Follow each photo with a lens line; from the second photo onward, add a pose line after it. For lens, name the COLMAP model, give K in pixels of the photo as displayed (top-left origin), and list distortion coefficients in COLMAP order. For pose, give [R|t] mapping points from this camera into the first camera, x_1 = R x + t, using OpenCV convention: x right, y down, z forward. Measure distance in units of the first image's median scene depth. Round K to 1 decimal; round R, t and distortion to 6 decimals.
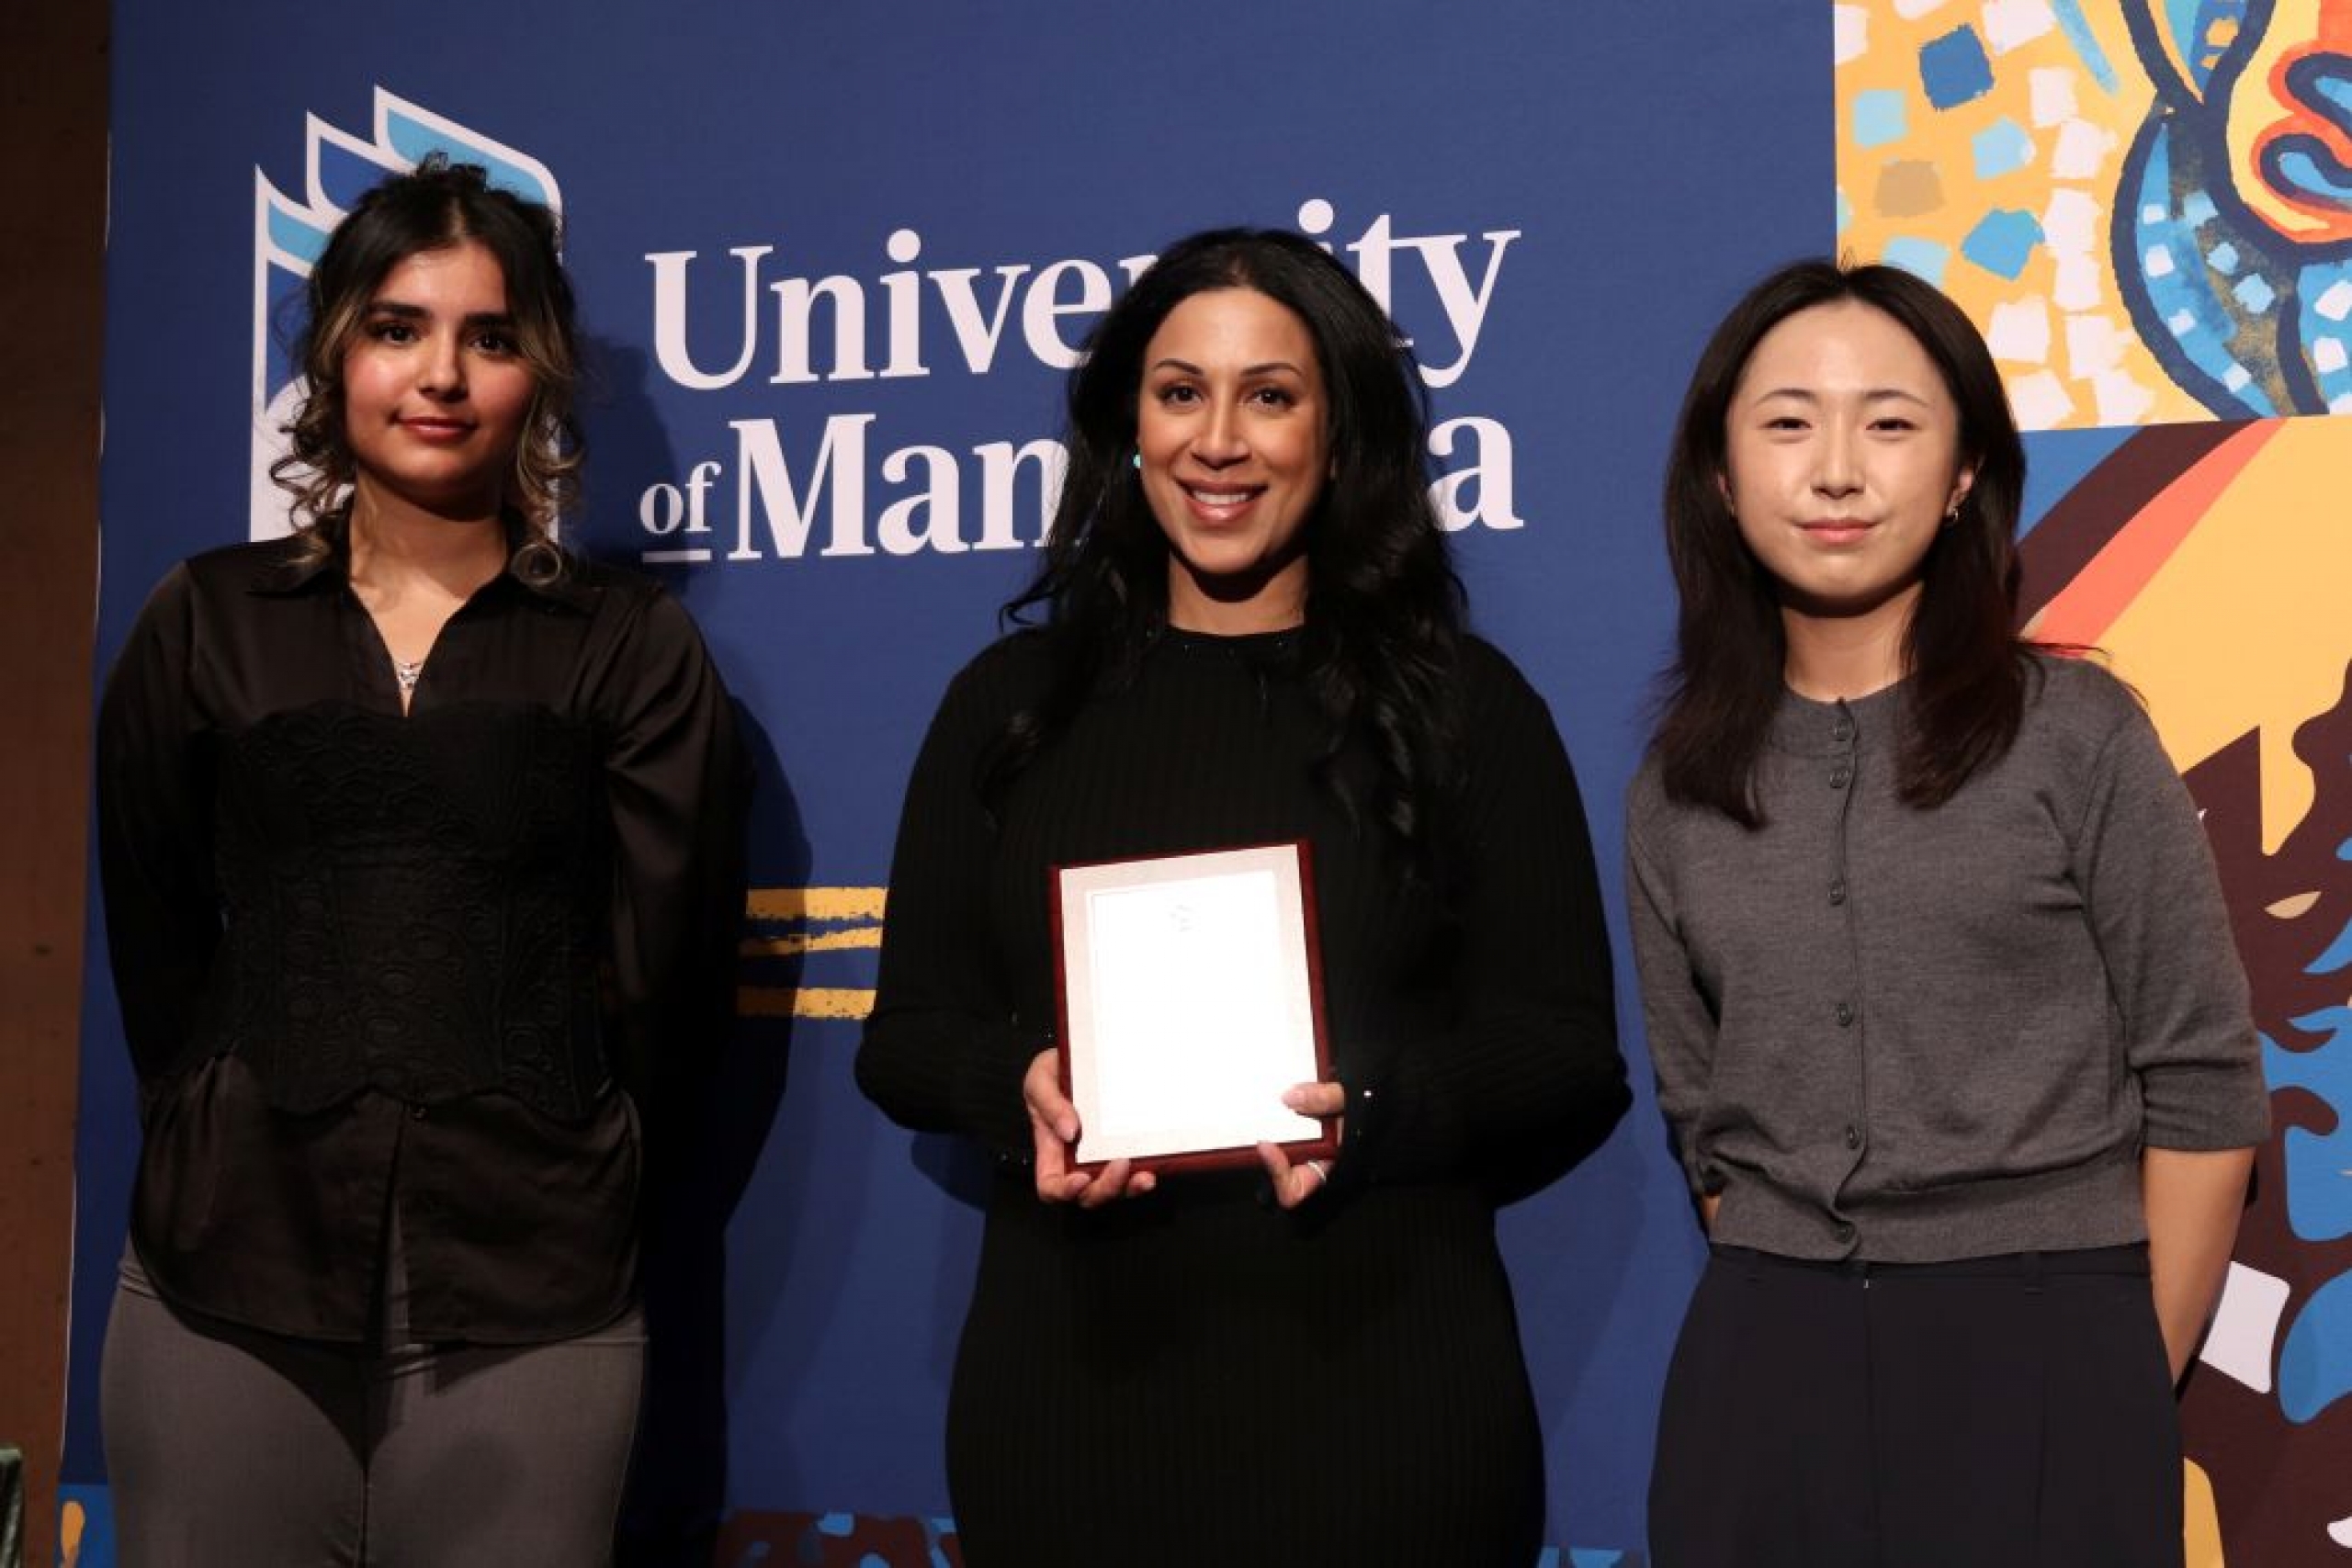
lens RADIAL K [[3504.7, 0, 1283.6], [0, 3504.7, 675.7], [0, 0, 1]] dist [0.055945, 0.172613]
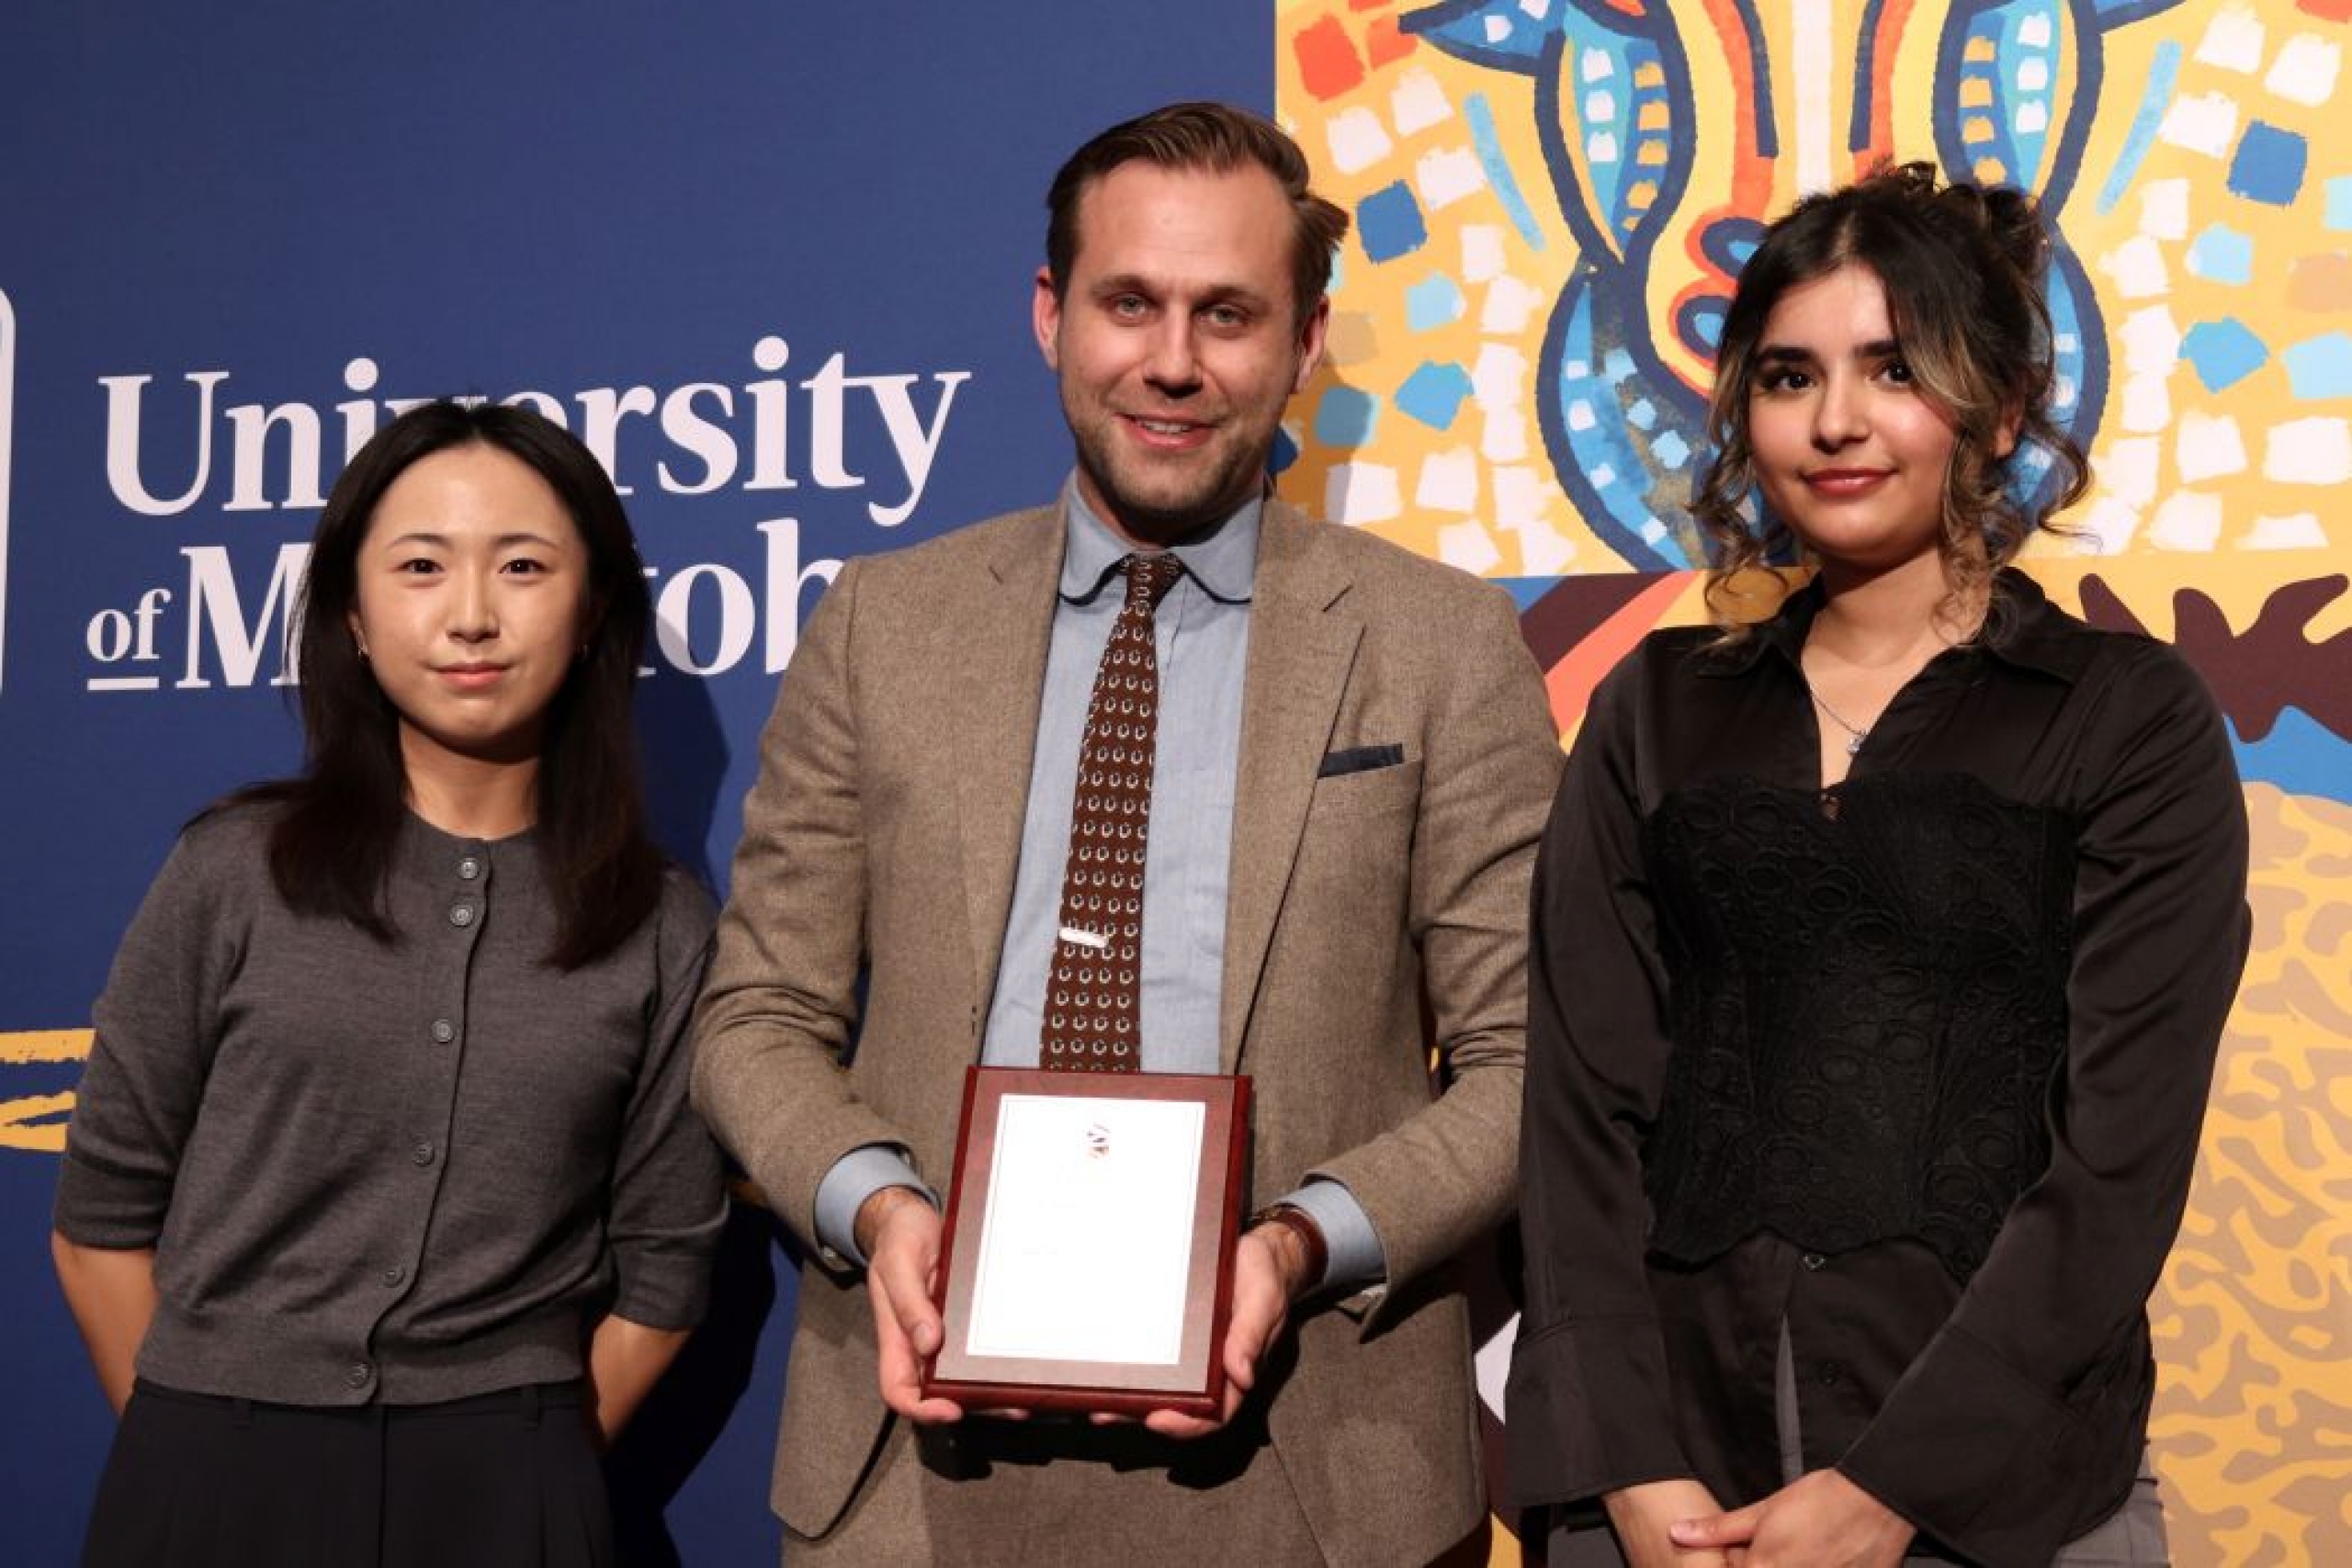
lens RADIAL K [[3504.7, 0, 1283.6], [0, 3504.7, 675.7], [0, 0, 1]] dist [0.055945, 0.172613]
pose [[0.998284, 0.014158, 0.056828, 0.105579], [-0.011914, 0.999143, -0.039640, -0.001071], [-0.057341, 0.038895, 0.997597, -0.005893]]
